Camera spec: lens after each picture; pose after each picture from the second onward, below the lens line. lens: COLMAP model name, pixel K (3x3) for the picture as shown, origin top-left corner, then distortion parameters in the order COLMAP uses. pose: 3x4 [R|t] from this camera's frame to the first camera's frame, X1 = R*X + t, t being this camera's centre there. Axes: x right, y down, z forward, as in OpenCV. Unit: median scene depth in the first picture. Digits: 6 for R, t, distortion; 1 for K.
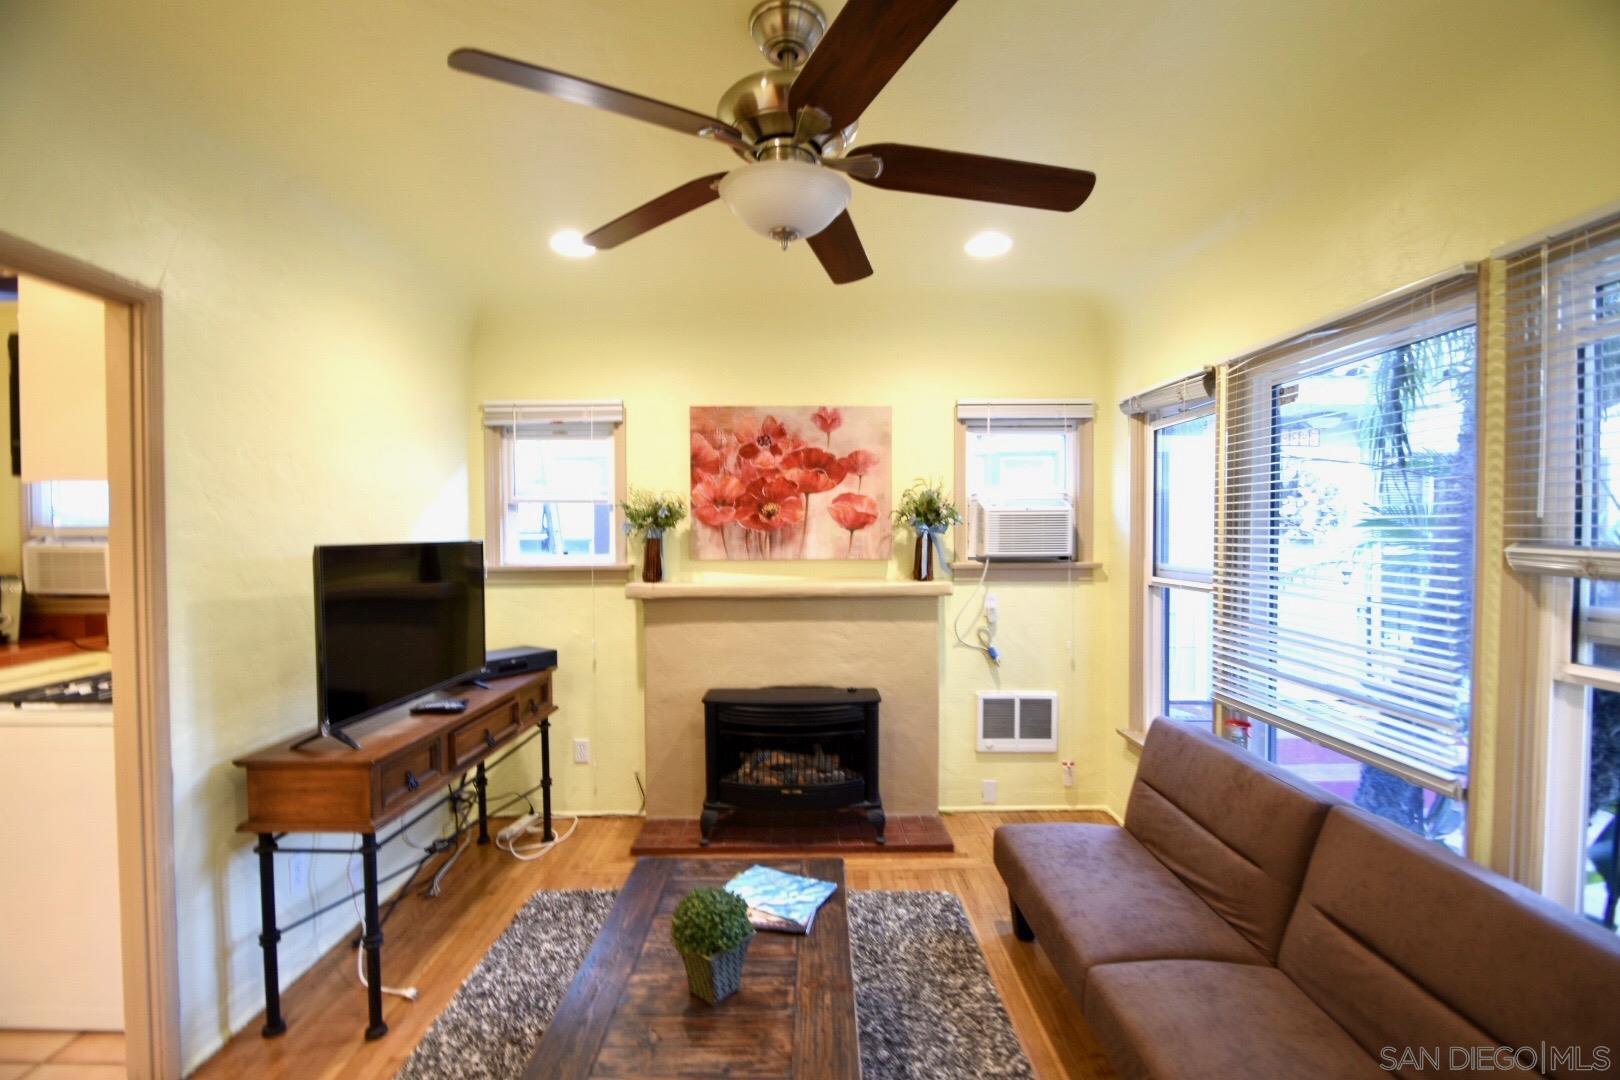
lens RADIAL K [[708.0, 0, 808.0], [0, 708.0, 546.7], [0, 0, 1]] dist [0.014530, -0.019799]
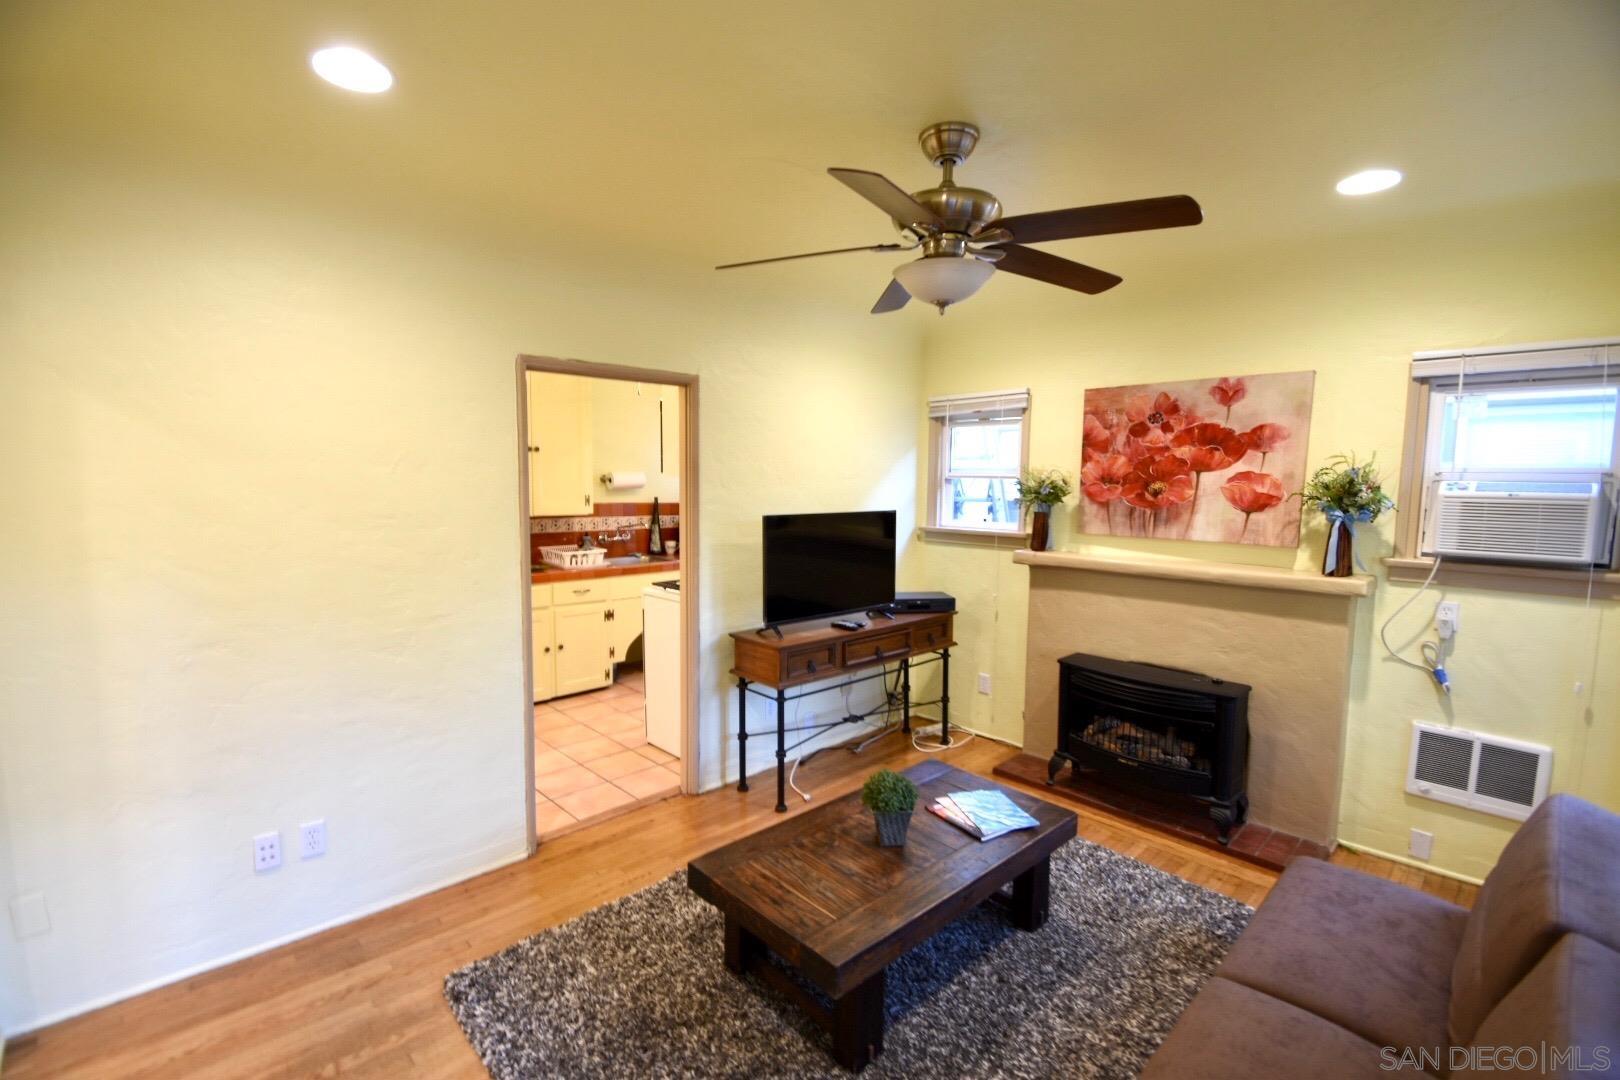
lens RADIAL K [[708.0, 0, 808.0], [0, 708.0, 546.7], [0, 0, 1]] dist [0.014530, -0.019799]
pose [[0.684979, 0.081271, -0.724015, 0.339985], [-0.026888, 0.995902, 0.086353, -0.043317], [0.728066, -0.039683, 0.684357, -0.042646]]
